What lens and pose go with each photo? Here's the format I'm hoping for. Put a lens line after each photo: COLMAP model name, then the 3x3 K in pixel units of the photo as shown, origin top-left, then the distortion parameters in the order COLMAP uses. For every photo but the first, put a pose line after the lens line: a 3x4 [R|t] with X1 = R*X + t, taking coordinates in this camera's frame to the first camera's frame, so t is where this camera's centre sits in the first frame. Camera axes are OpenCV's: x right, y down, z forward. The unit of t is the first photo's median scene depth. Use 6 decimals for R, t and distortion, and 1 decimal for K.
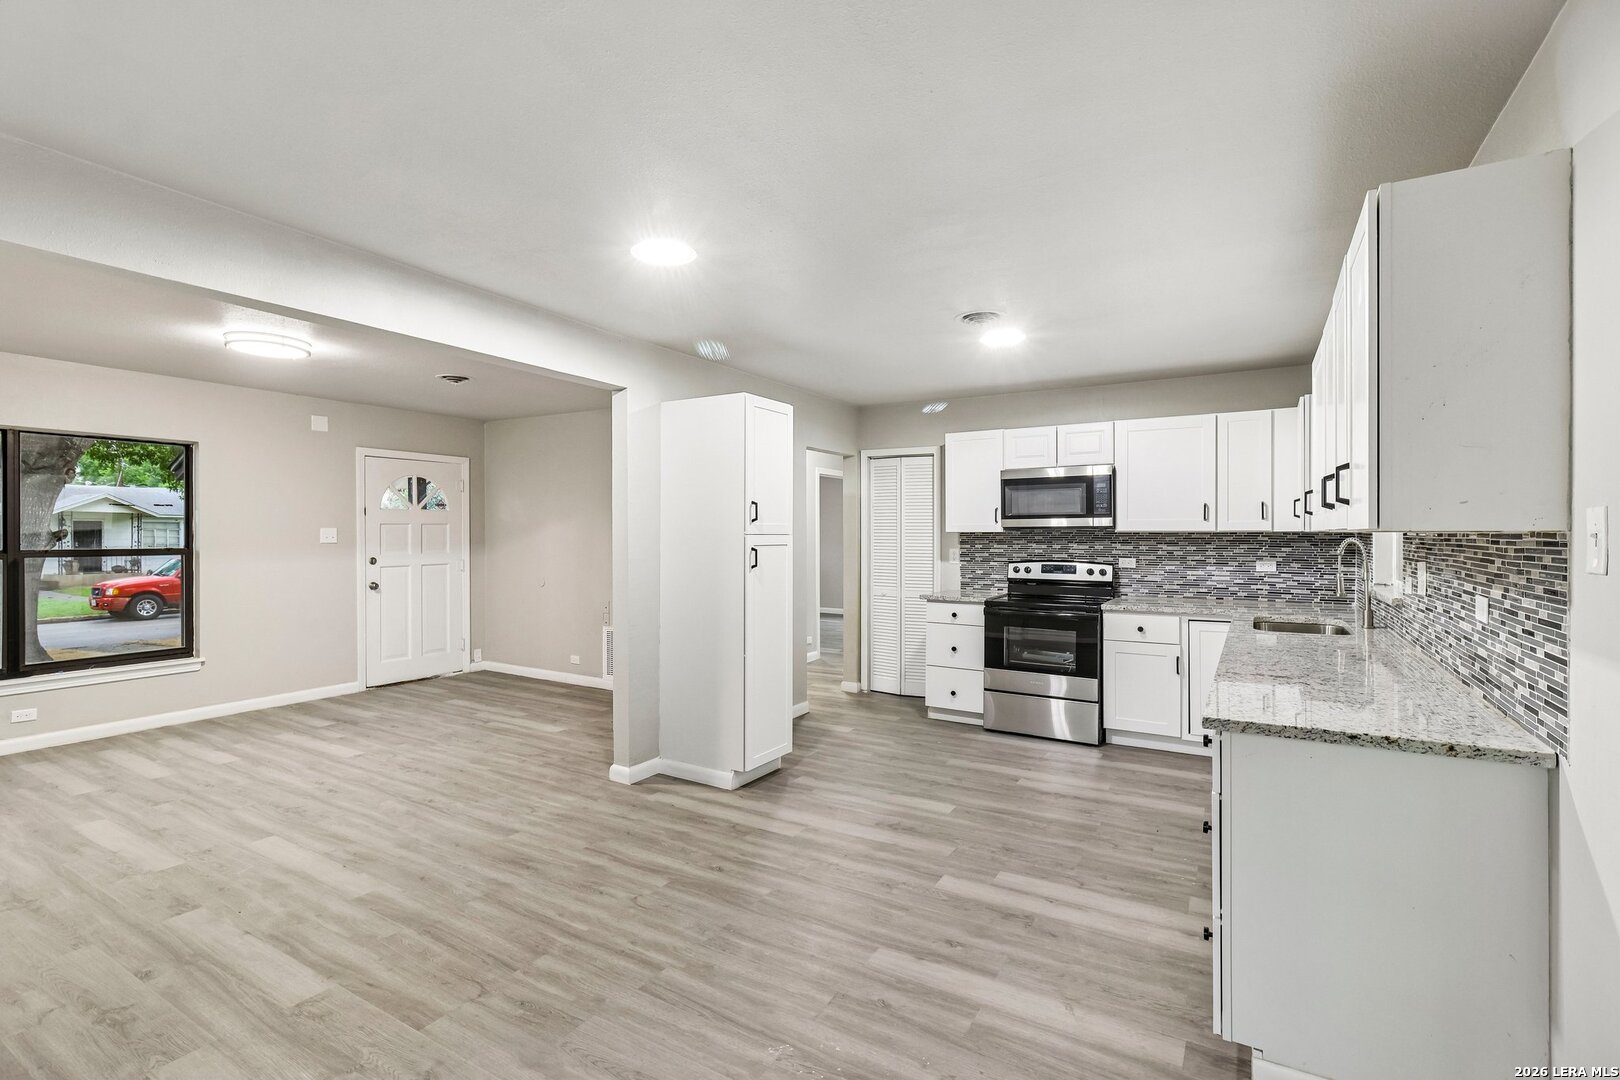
lens RADIAL K [[749.1, 0, 802.9], [0, 749.1, 532.5], [0, 0, 1]] dist [0.001510, -0.000280]
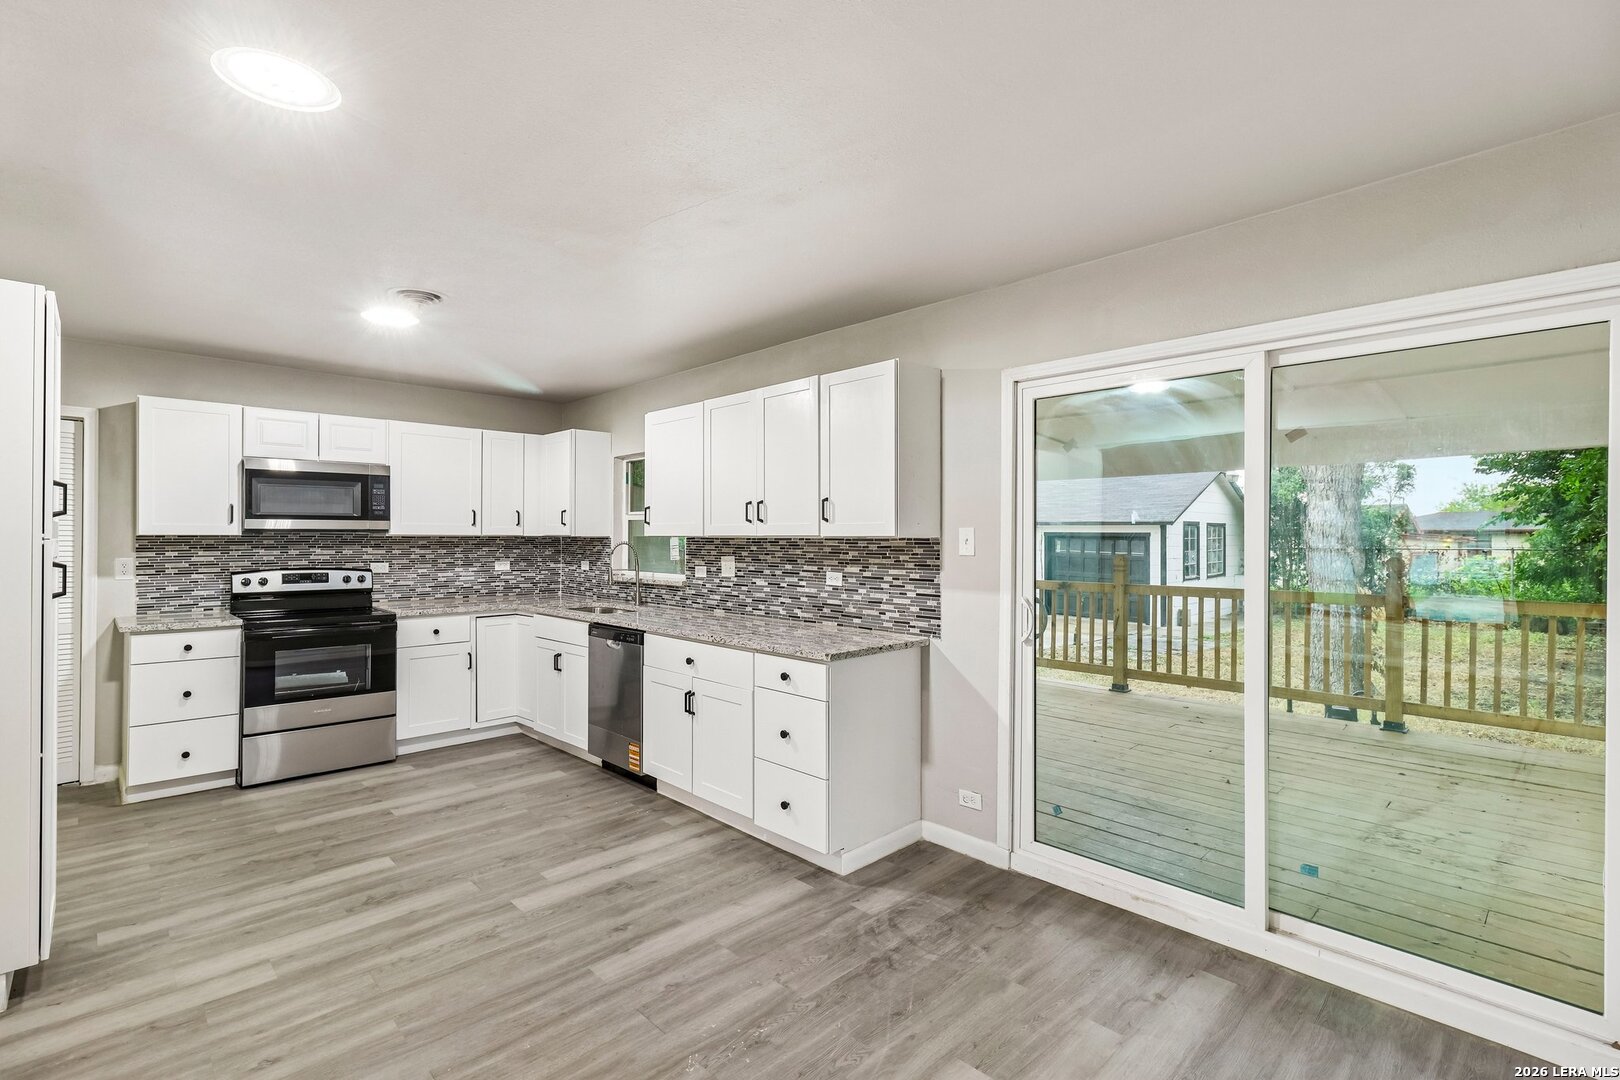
lens RADIAL K [[749.1, 0, 806.4], [0, 749.1, 531.5], [0, 0, 1]] dist [0.001510, -0.000280]
pose [[0.256848, 0.007797, 0.966420, -0.516424], [-0.003292, 0.999969, -0.007193, -0.001173], [-0.966446, -0.001334, 0.256865, 0.328063]]
